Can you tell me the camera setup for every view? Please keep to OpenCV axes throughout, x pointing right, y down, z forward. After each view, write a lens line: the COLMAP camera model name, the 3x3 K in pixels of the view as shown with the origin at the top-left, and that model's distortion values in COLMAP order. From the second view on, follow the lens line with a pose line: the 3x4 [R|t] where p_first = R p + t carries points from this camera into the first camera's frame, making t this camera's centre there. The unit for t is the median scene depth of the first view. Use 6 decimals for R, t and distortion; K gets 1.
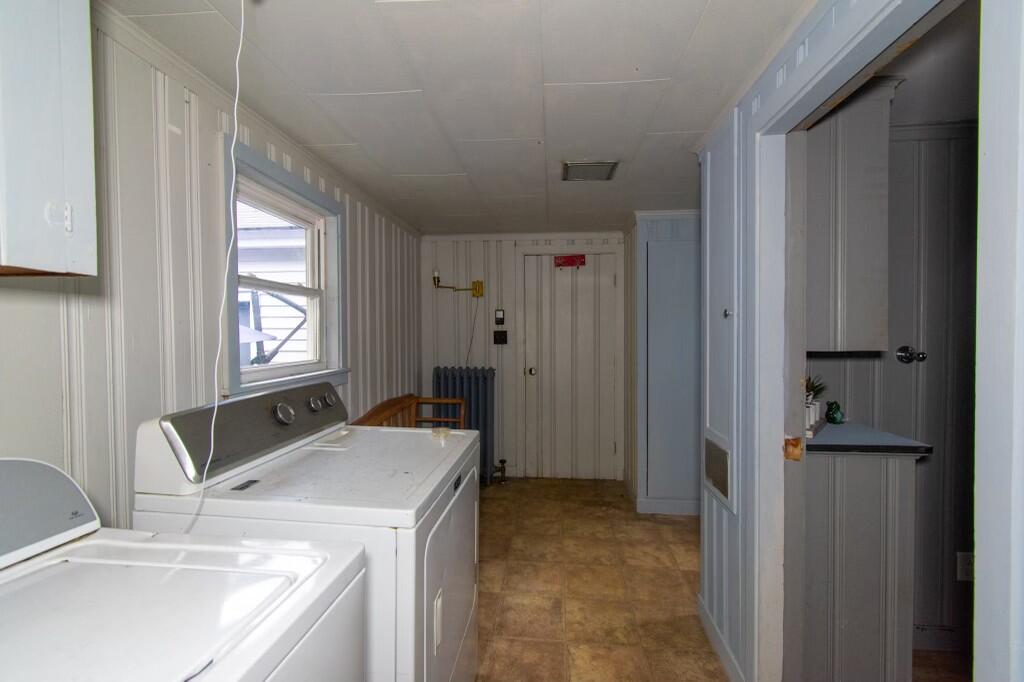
lens RADIAL K [[457.5, 0, 517.6], [0, 457.5, 341.6], [0, 0, 1]] dist [-0.000171, -0.000332]
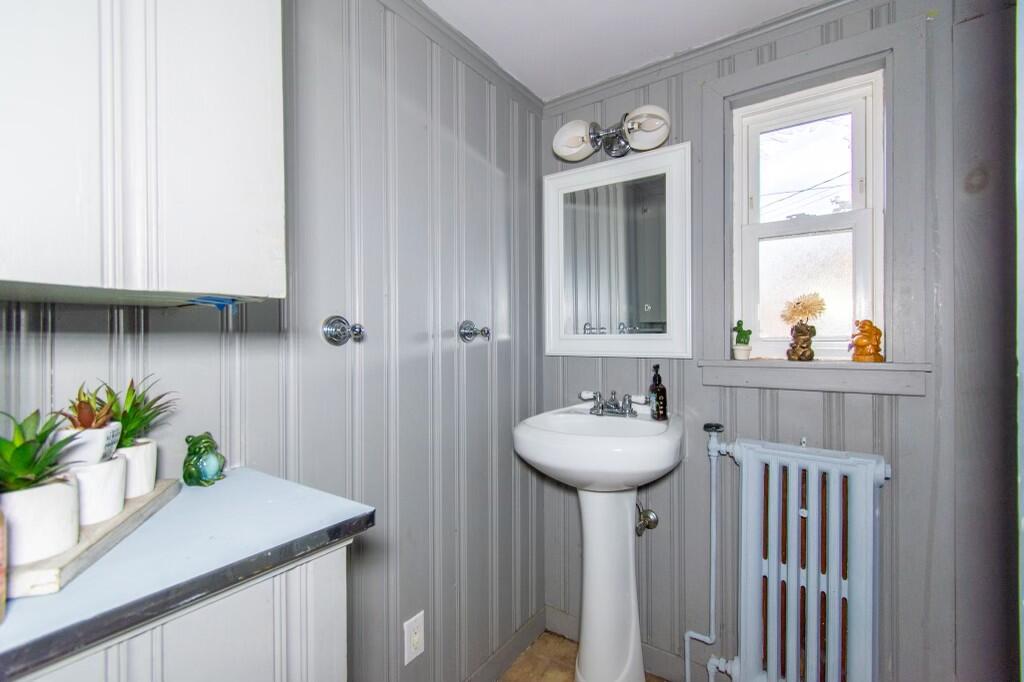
lens RADIAL K [[457.5, 0, 516.4], [0, 457.5, 338.4], [0, 0, 1]] dist [-0.000171, -0.000332]
pose [[0.505706, -0.001517, 0.862705, 0.462177], [0.009832, 0.999944, -0.004005, 0.042340], [-0.862650, 0.010508, 0.505692, 0.508661]]
